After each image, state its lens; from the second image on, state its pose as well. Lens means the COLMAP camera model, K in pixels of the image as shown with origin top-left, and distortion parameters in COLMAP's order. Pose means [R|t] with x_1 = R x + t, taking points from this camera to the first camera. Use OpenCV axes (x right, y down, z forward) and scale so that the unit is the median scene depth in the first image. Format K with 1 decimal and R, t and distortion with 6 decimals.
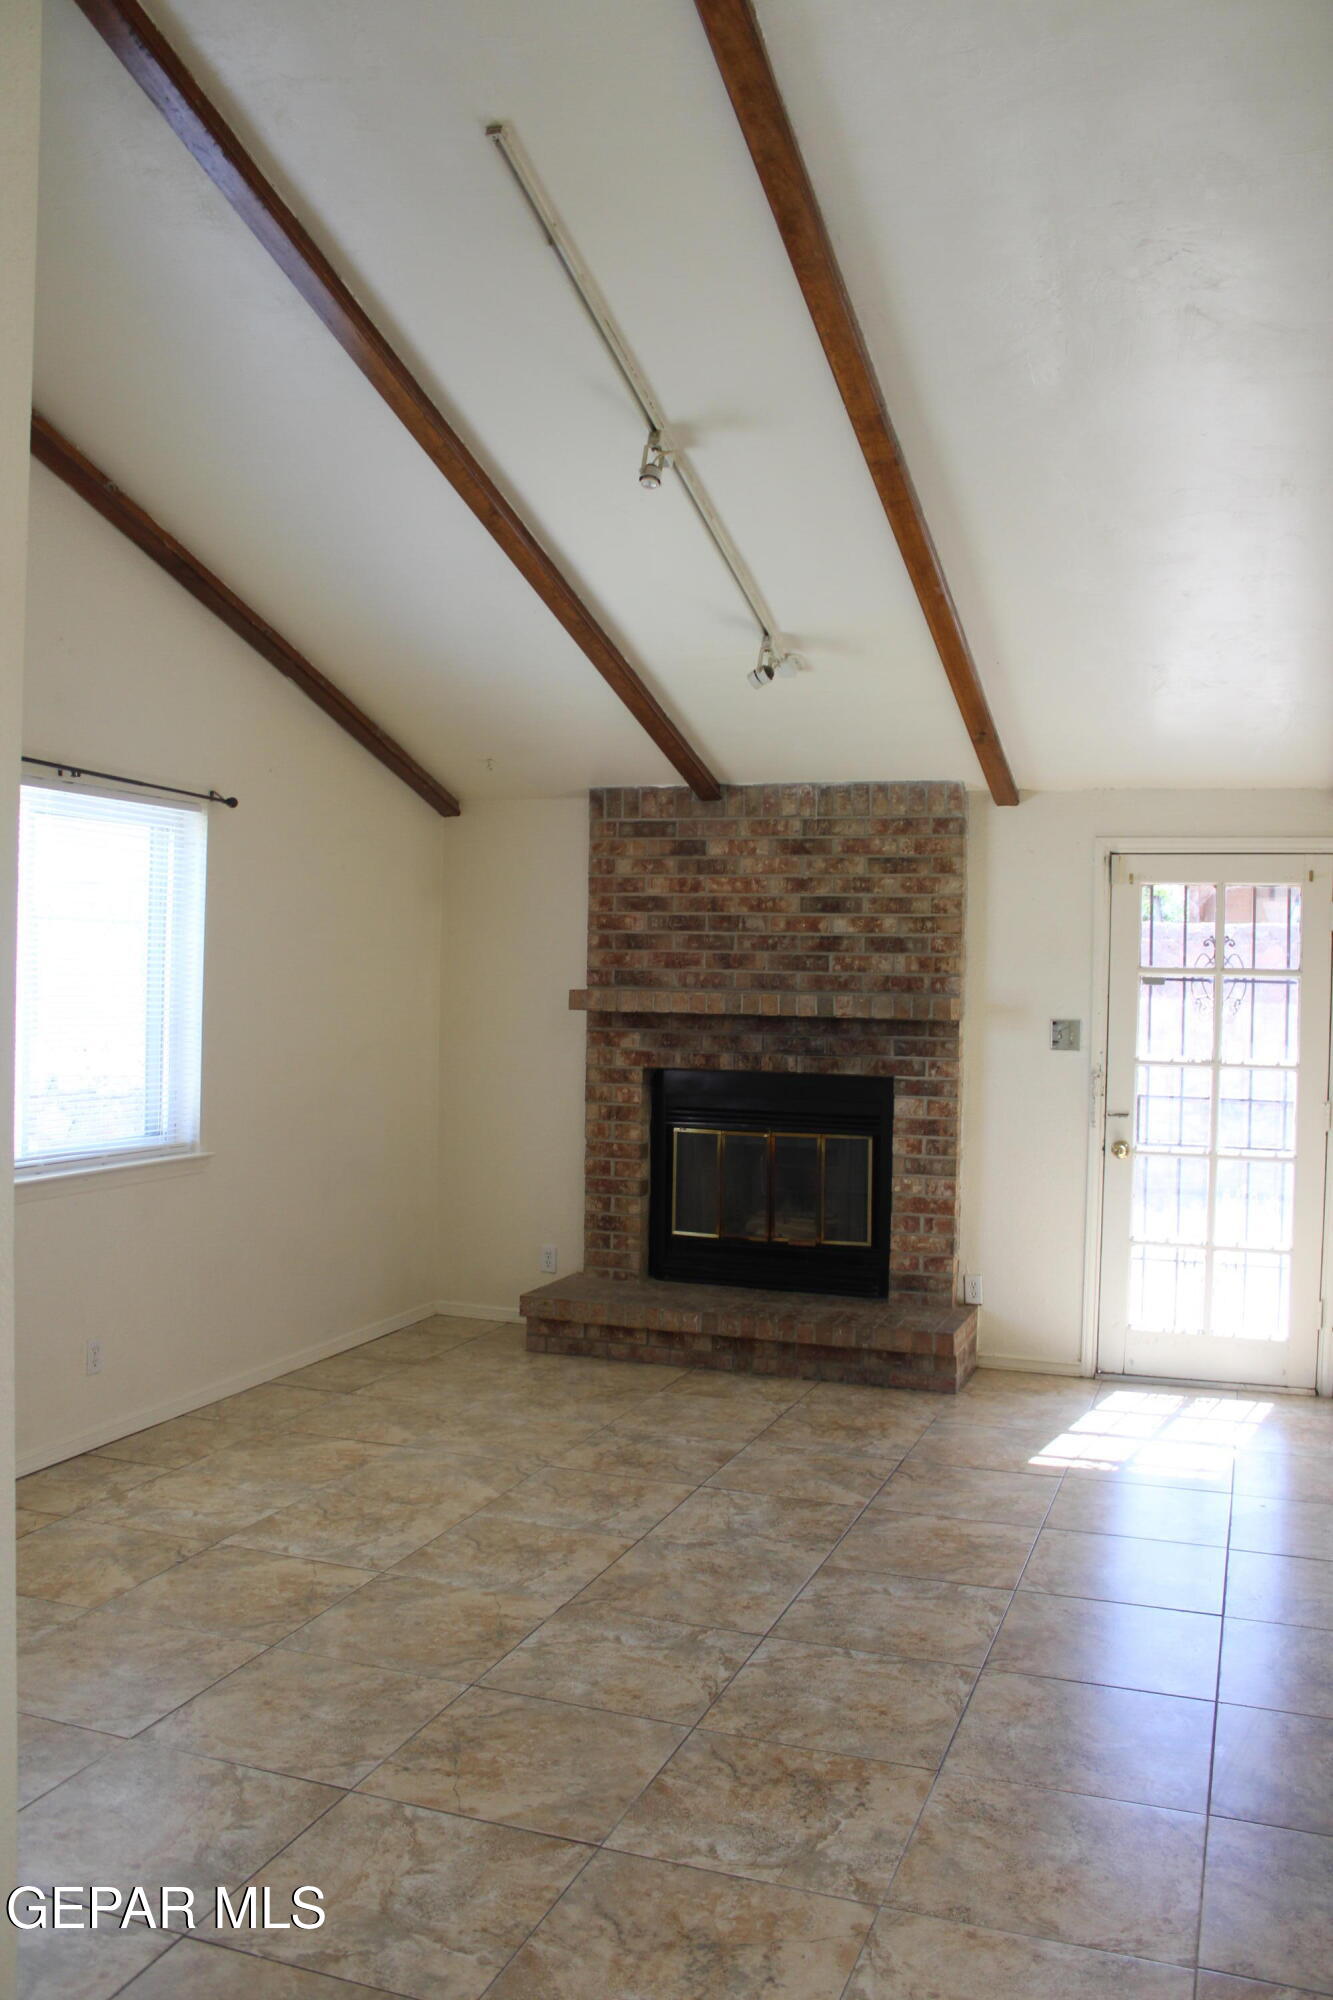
lens RADIAL K [[1679.9, 0, 666.4], [0, 1679.9, 998.8], [0, 0, 1]] dist [-0.011300, 0.022411]
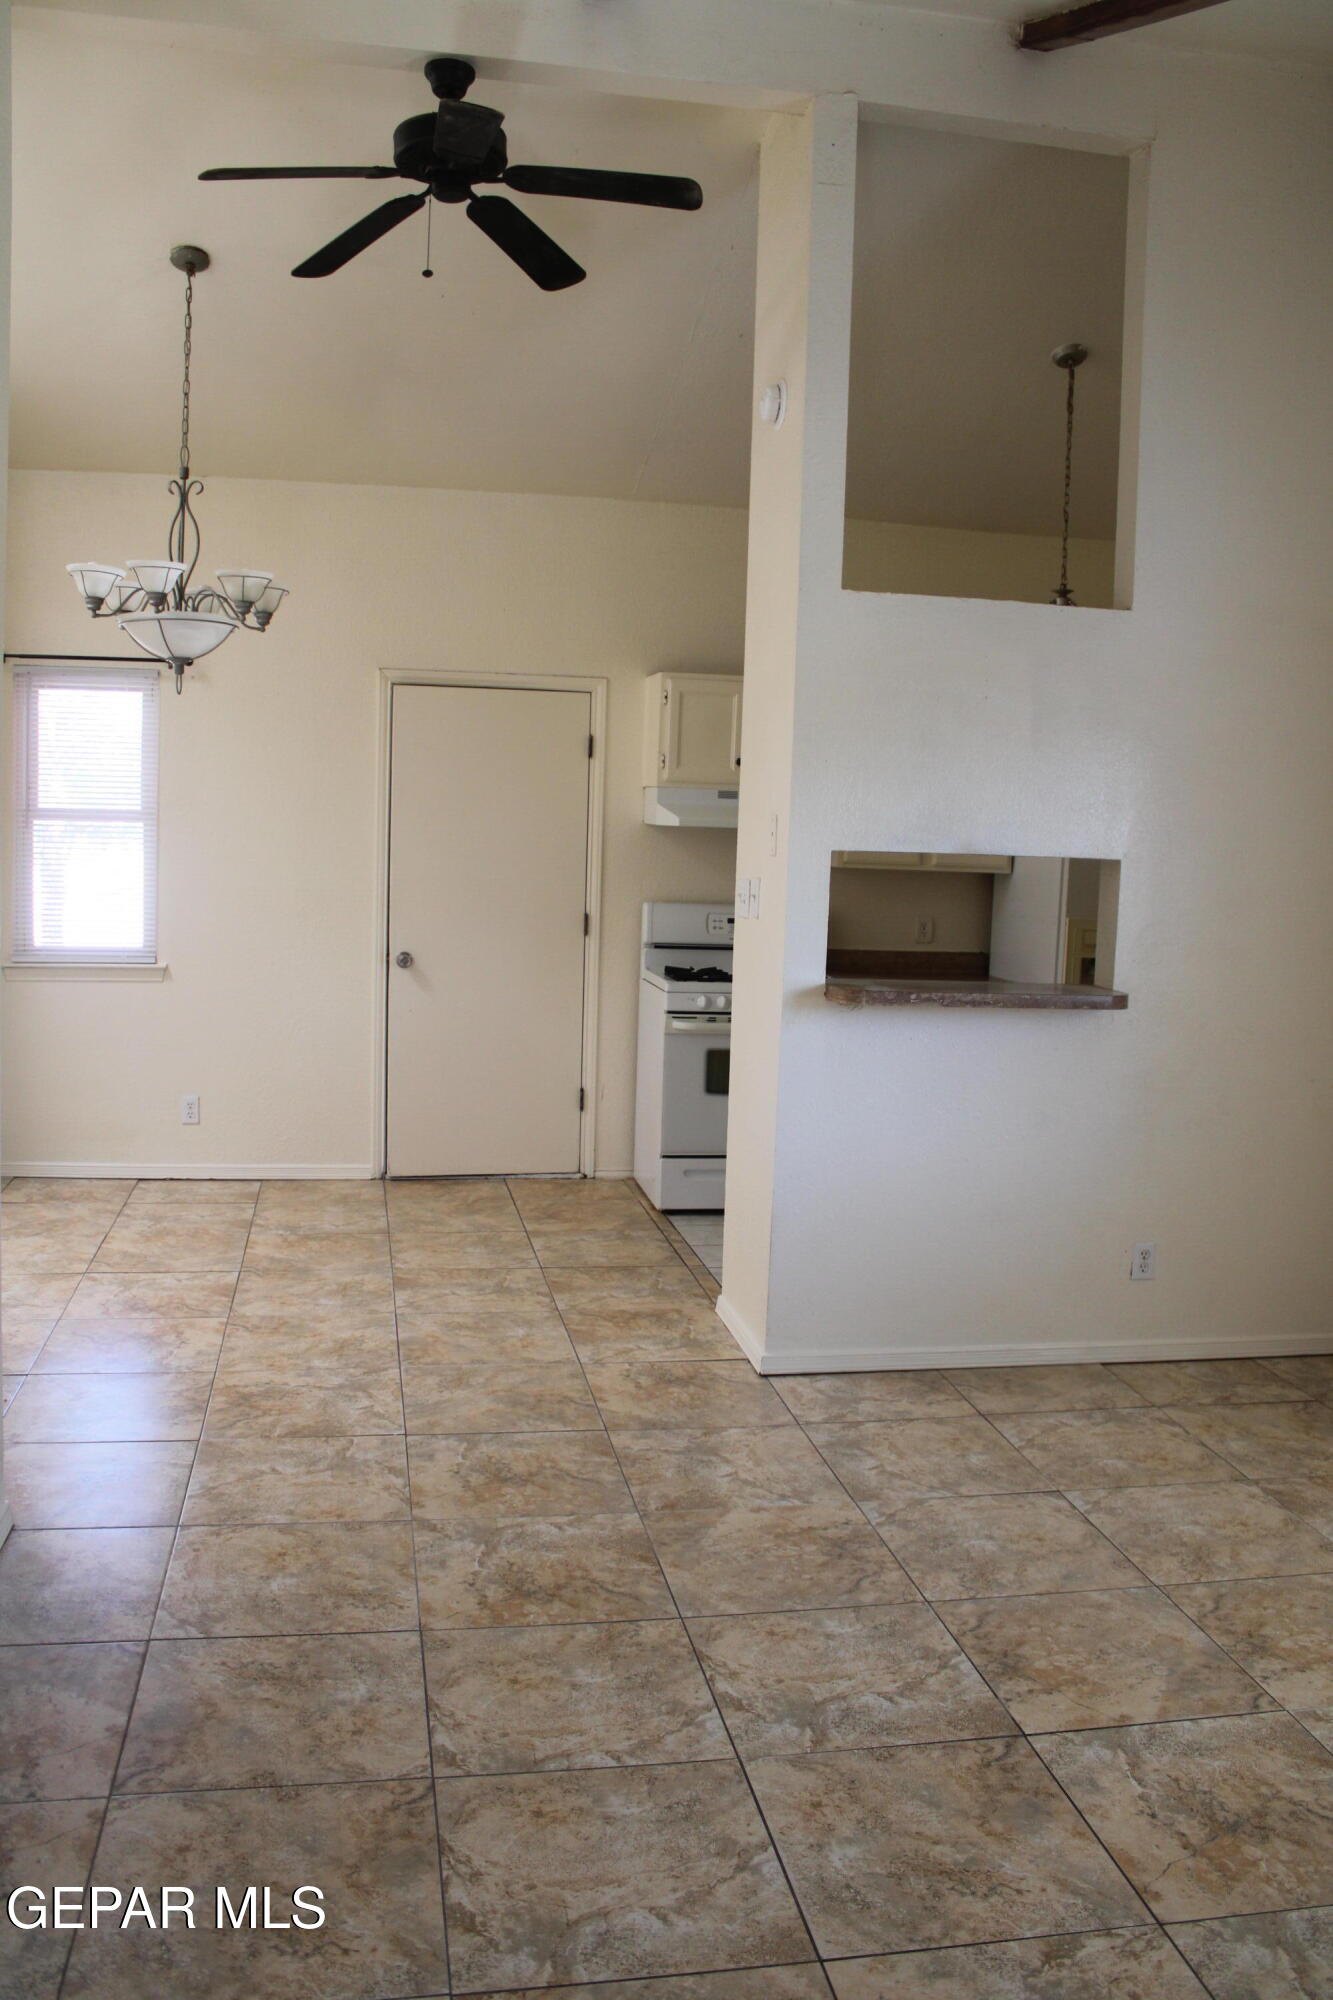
lens RADIAL K [[1679.9, 0, 666.4], [0, 1679.9, 997.8], [0, 0, 1]] dist [-0.011300, 0.022411]
pose [[-0.860324, -0.000491, -0.509748, 0.511753], [-0.062434, 0.992572, 0.104418, -0.014652], [0.505910, 0.121659, -0.853964, 1.772480]]
